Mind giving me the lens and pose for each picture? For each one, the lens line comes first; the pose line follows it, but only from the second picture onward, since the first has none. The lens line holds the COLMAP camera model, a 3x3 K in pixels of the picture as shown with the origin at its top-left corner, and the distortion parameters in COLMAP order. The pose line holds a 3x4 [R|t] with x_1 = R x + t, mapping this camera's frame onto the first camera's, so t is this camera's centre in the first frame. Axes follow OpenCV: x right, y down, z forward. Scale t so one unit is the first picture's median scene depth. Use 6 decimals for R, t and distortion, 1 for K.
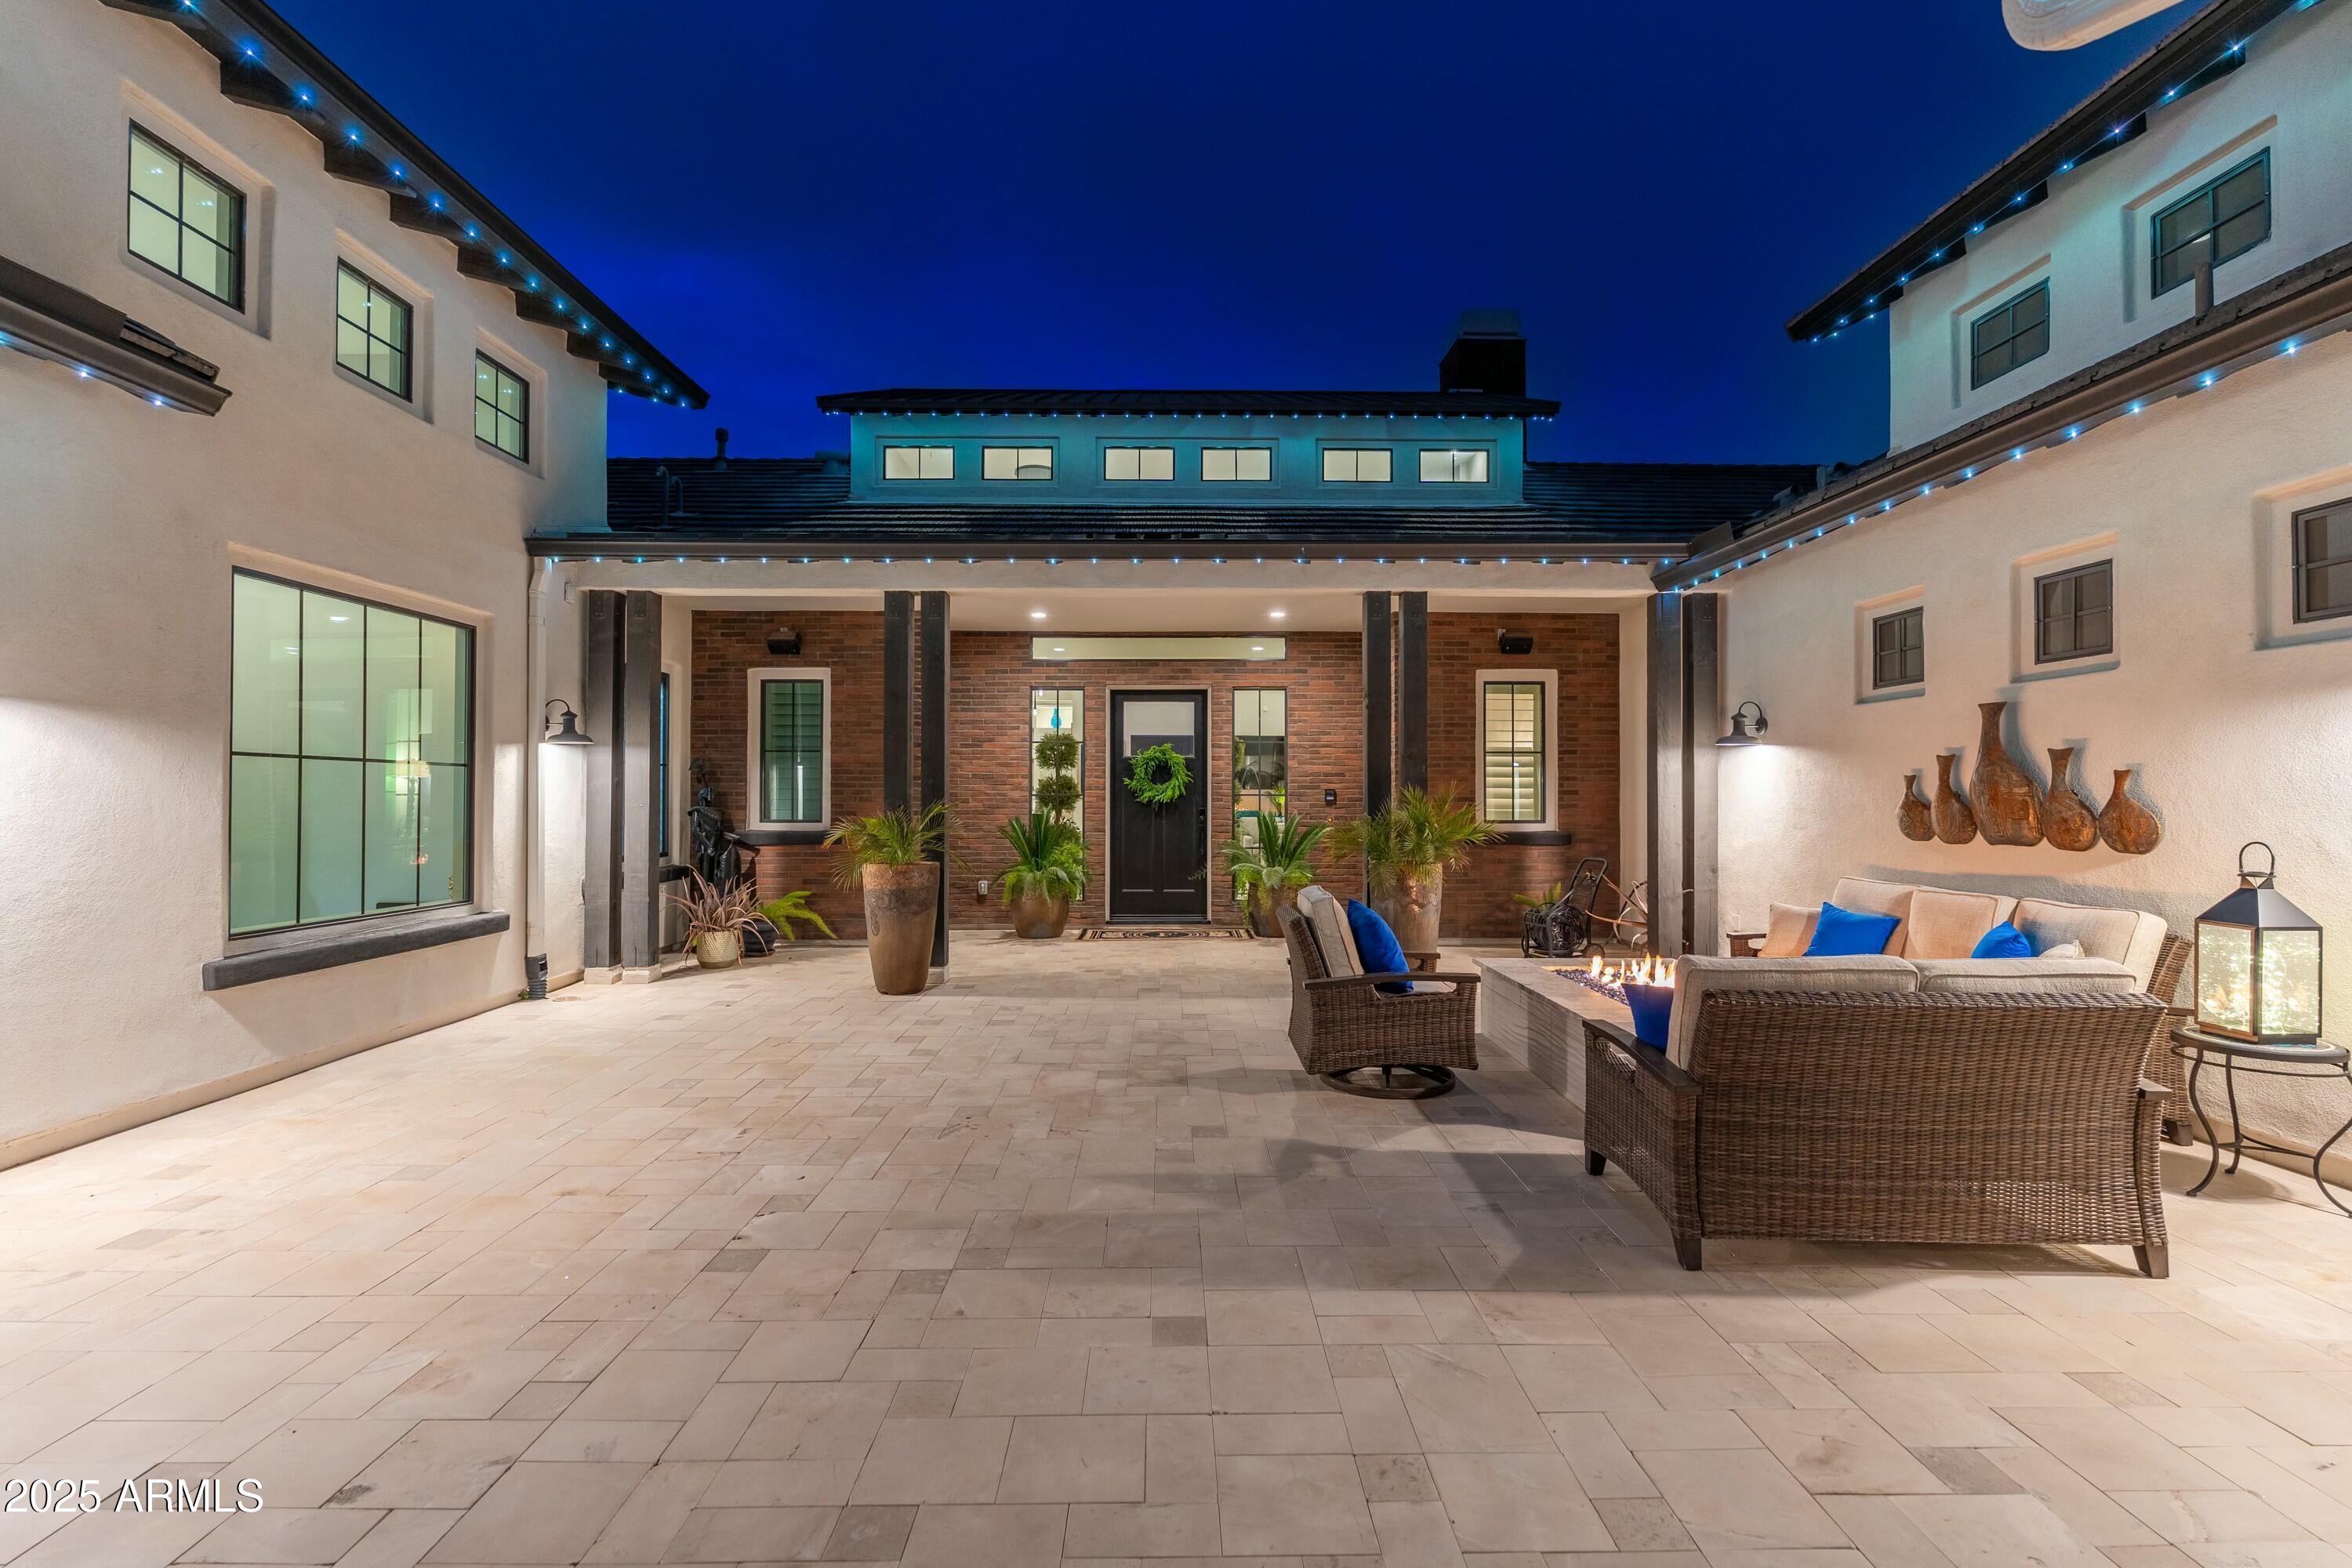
lens RADIAL K [[1069.1, 0, 1173.7], [0, 1069.1, 786.7], [0, 0, 1]] dist [-0.001468, 0.000082]
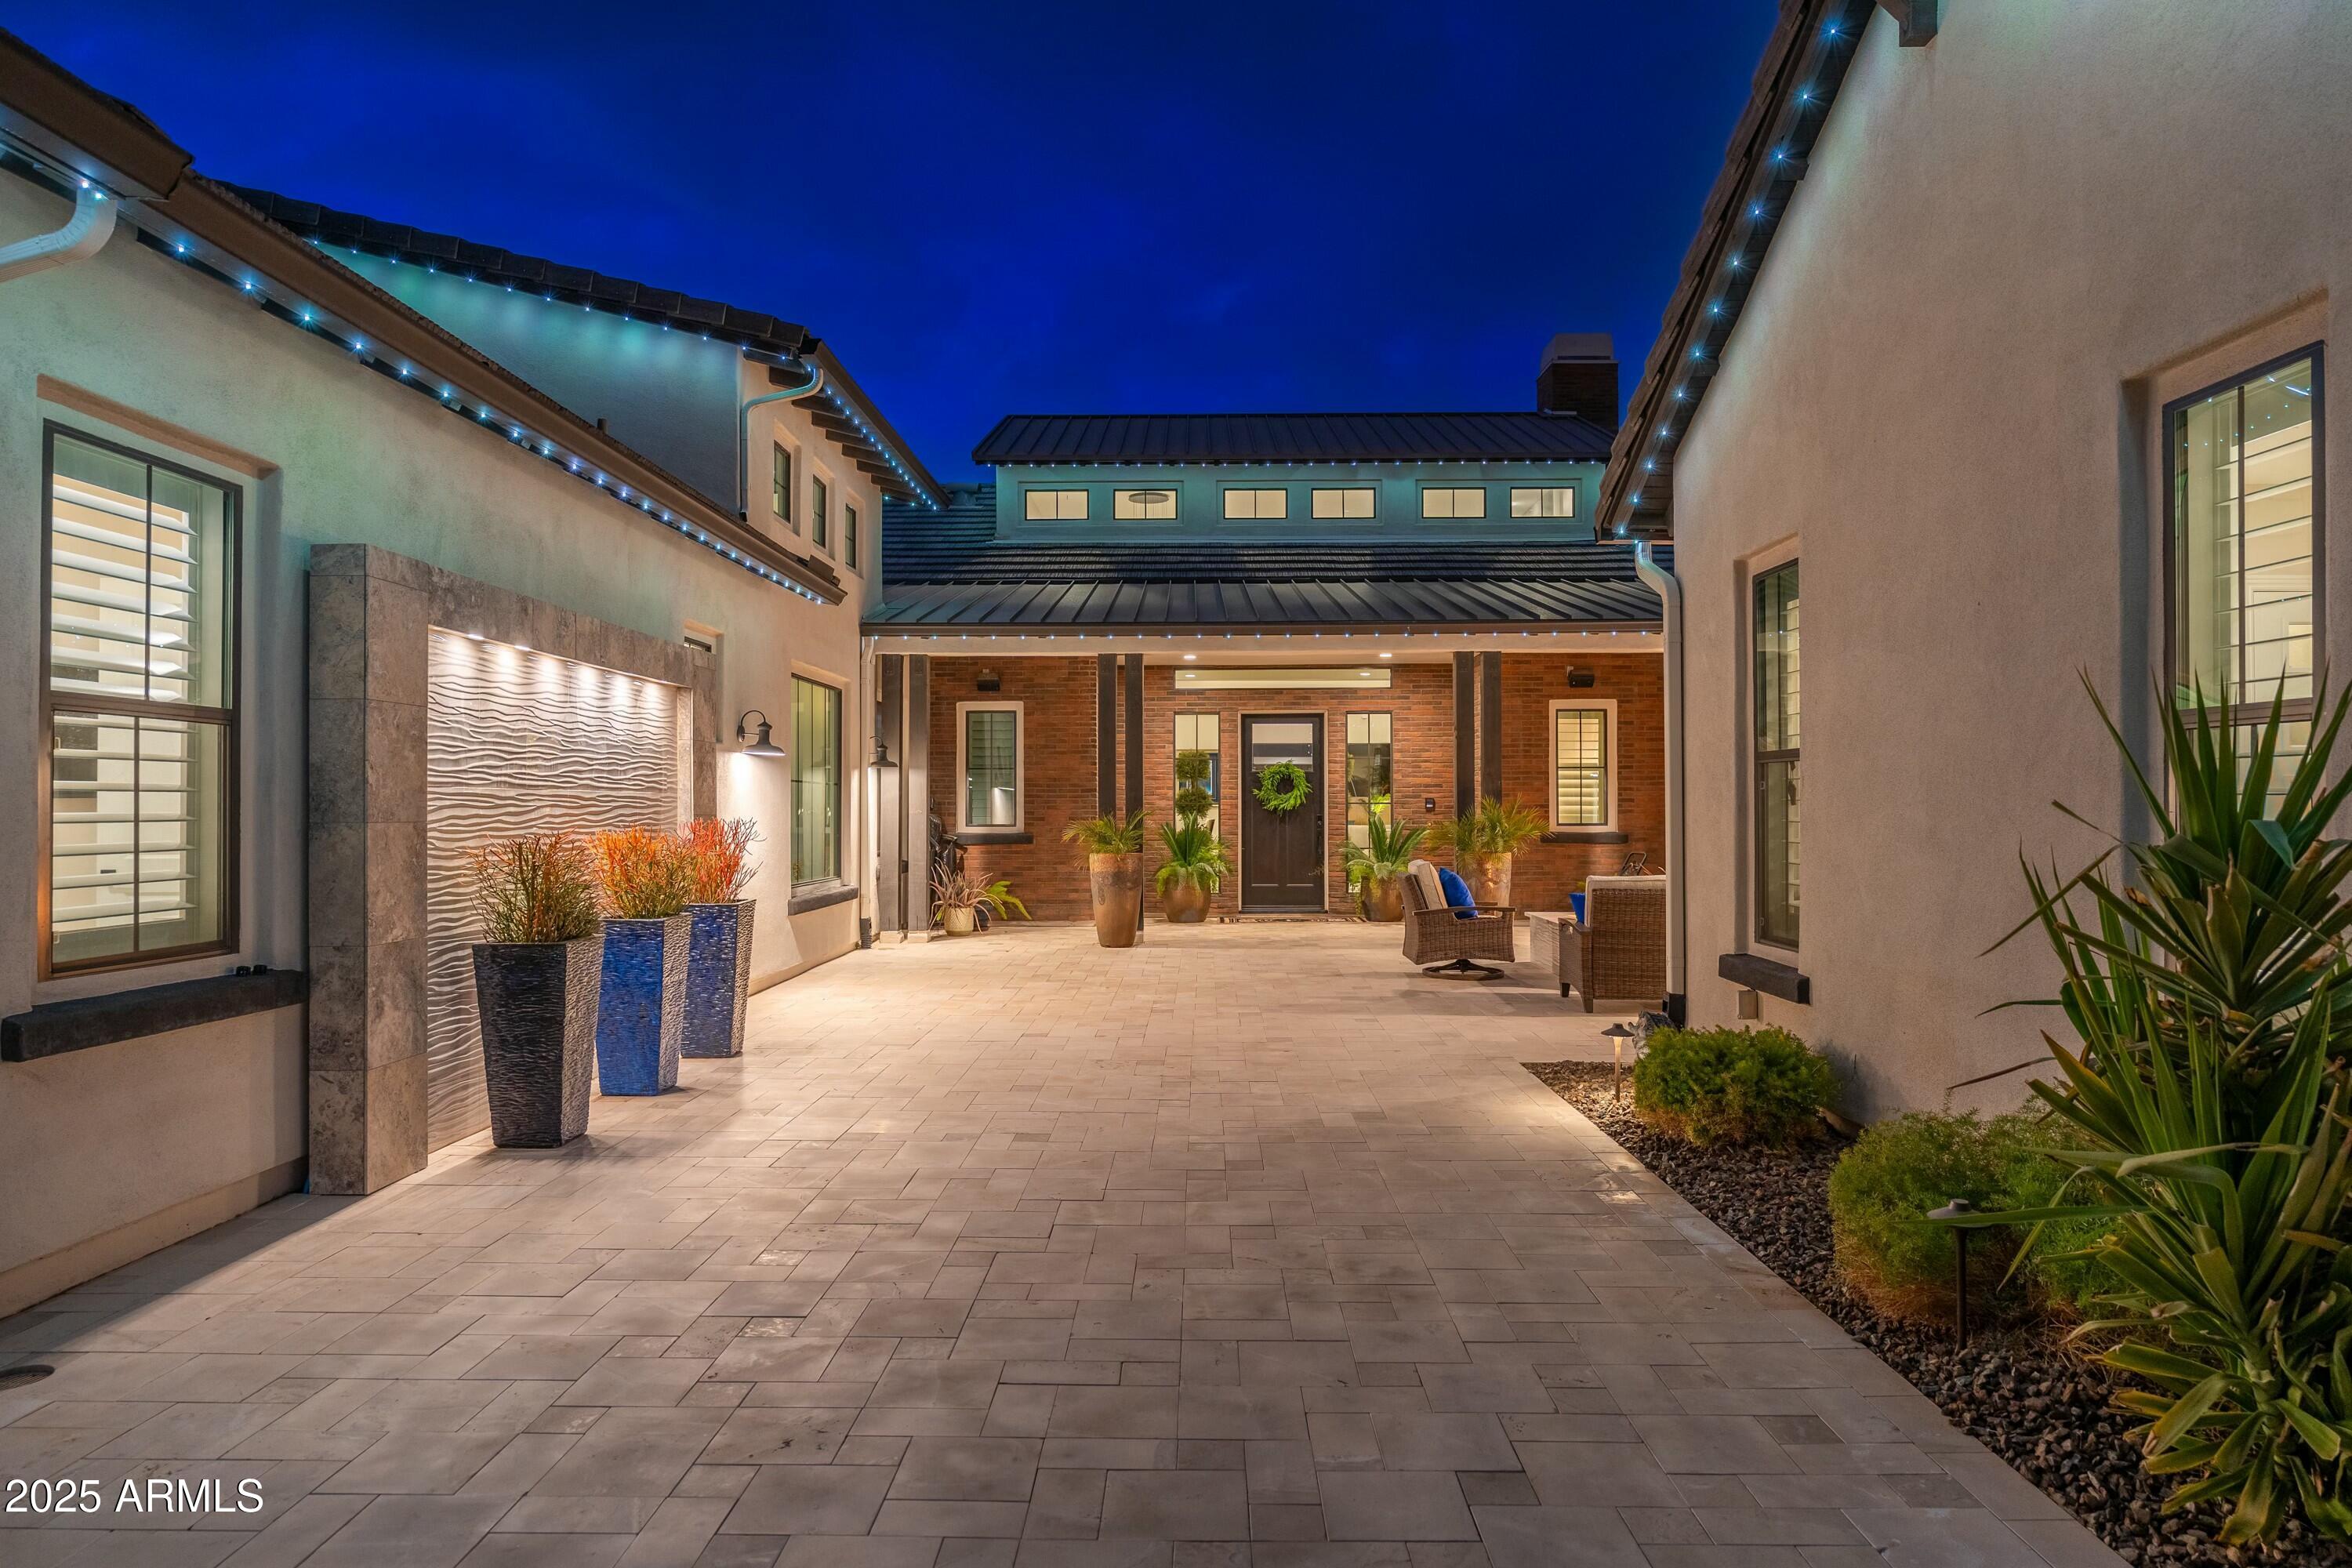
lens RADIAL K [[1470.2, 0, 1176.0], [0, 1470.2, 788.3], [0, 0, 1]] dist [0.007402, 0.000068]
pose [[0.999621, -0.003293, -0.027347, -0.096741], [0.003226, 0.999992, -0.002490, -0.005693], [0.027355, 0.002400, 0.999623, -0.684948]]
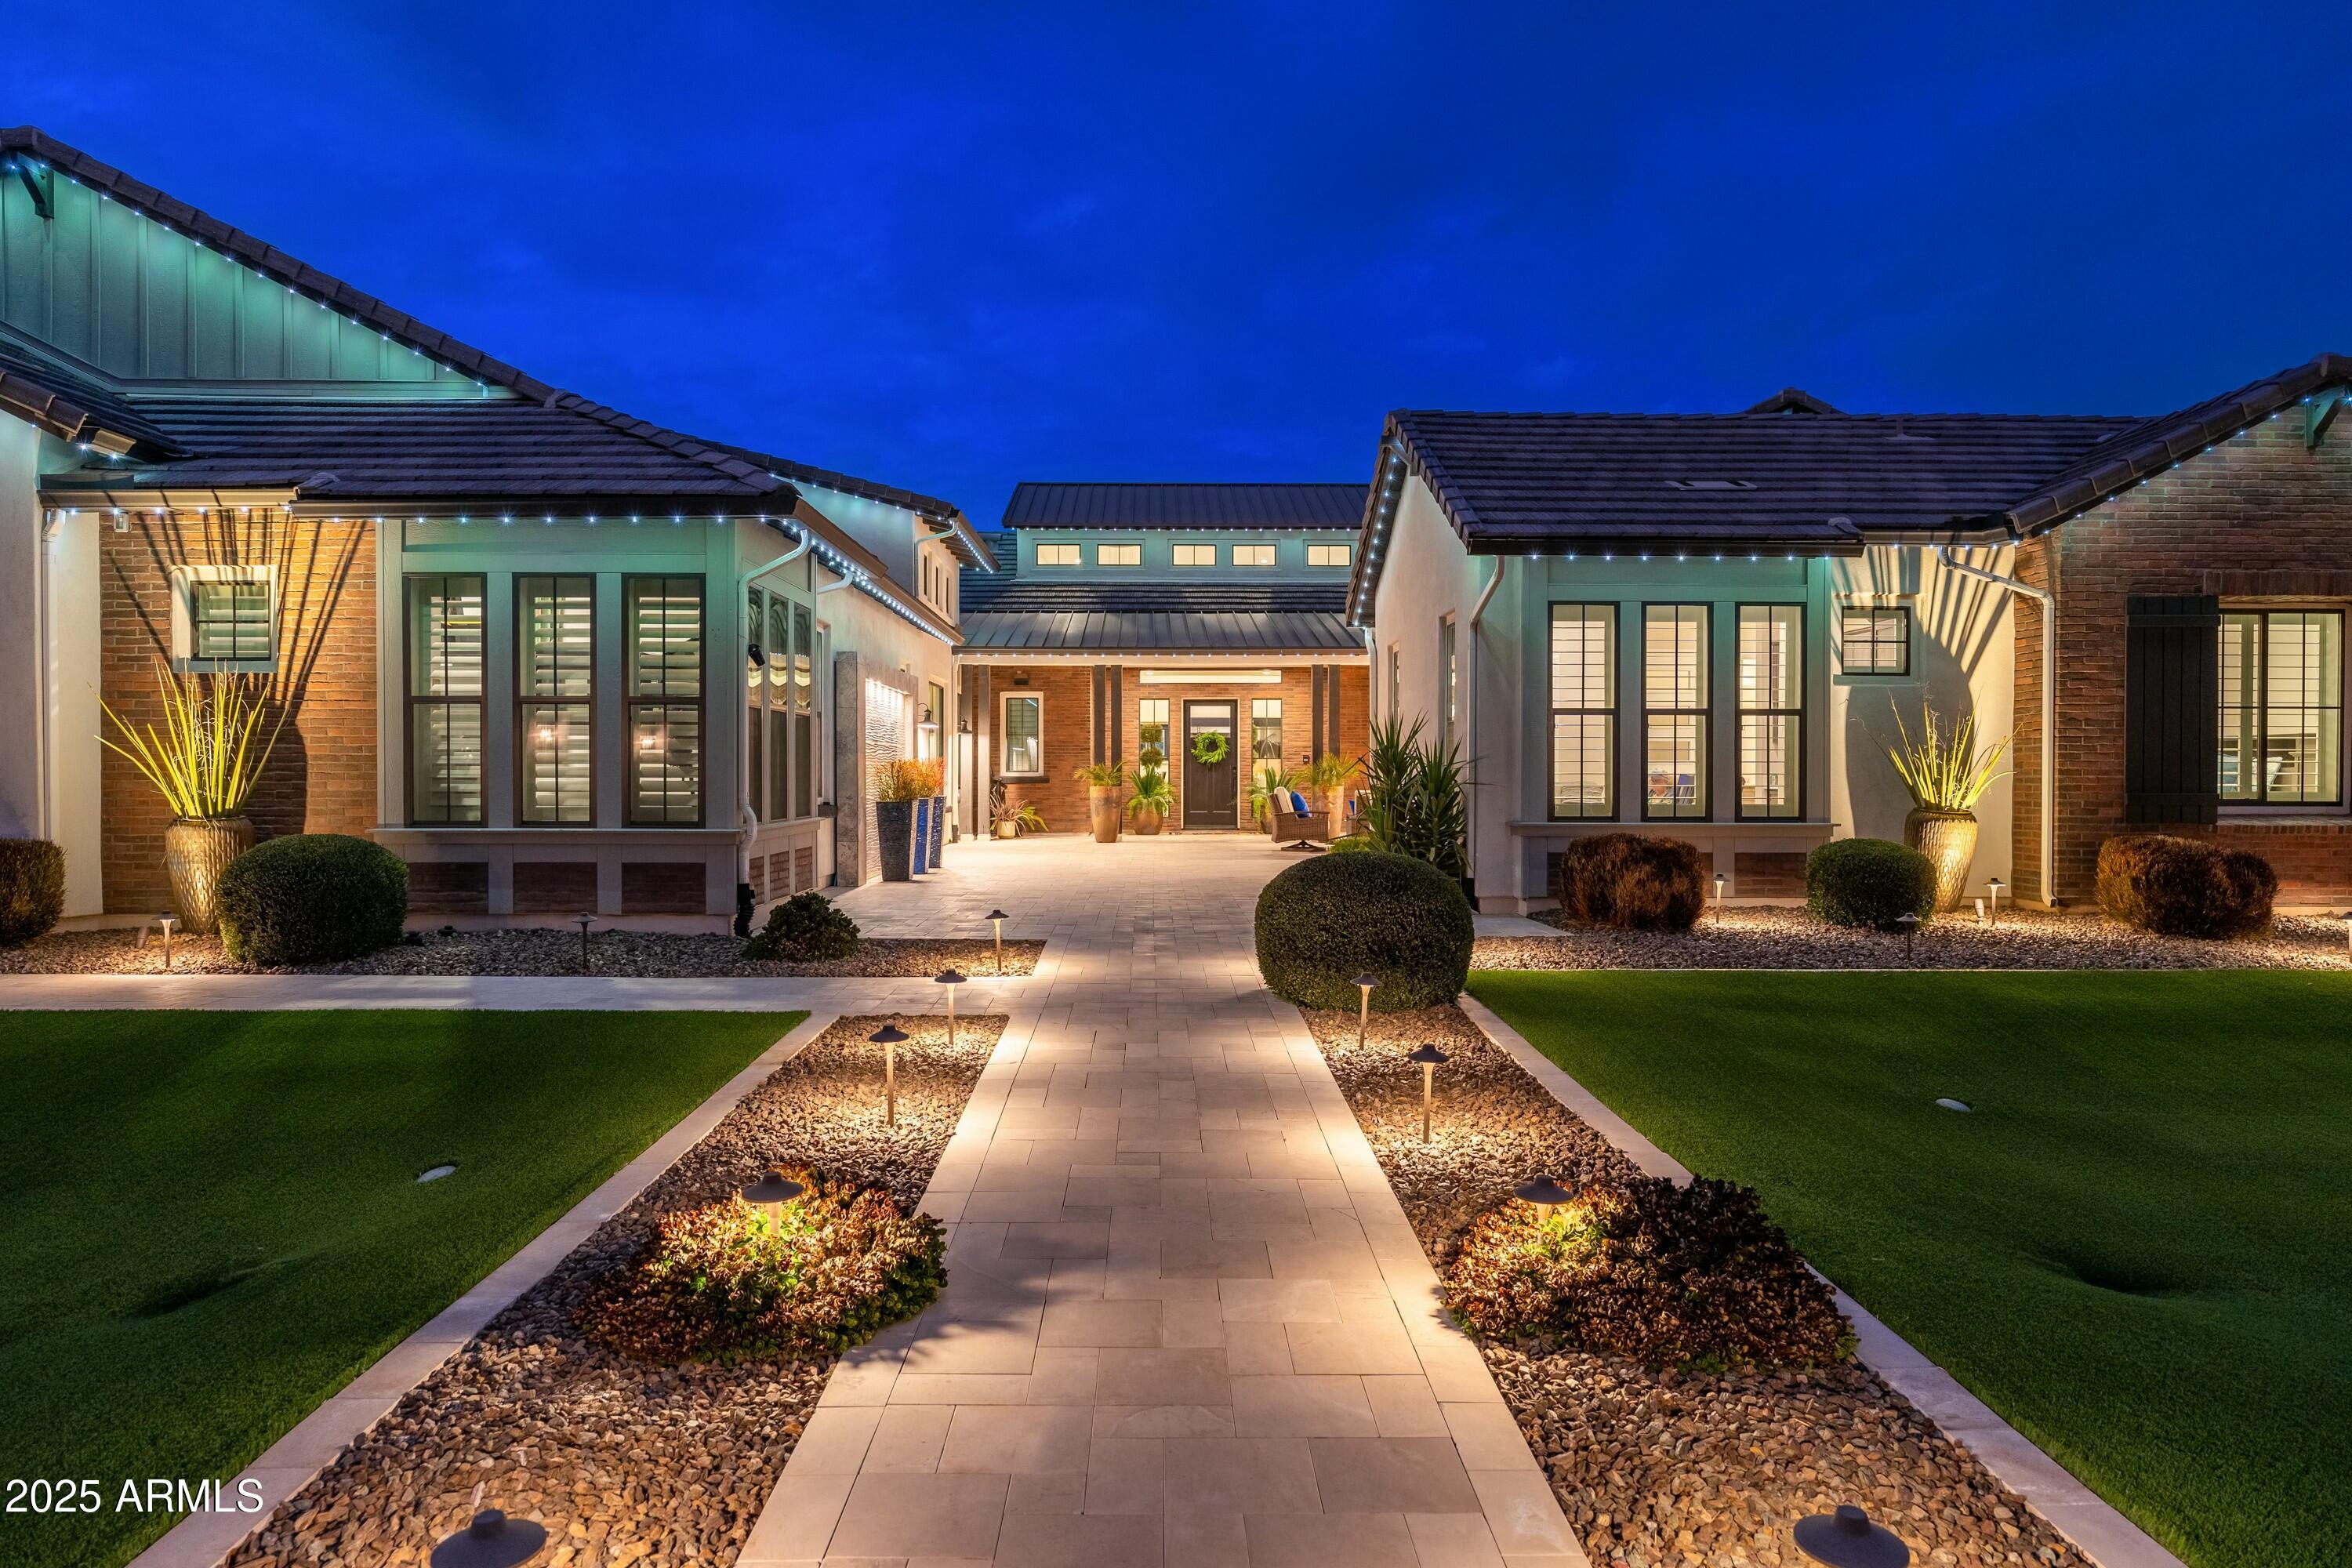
lens RADIAL K [[1480.8, 0, 1169.9], [0, 1480.8, 784.2], [0, 0, 1]] dist [-0.001698, 0.000016]
pose [[0.999999, -0.001243, -0.000412, -0.090130], [0.001249, 0.999871, 0.015982, 0.012912], [0.000392, -0.015983, 0.999872, -1.647799]]
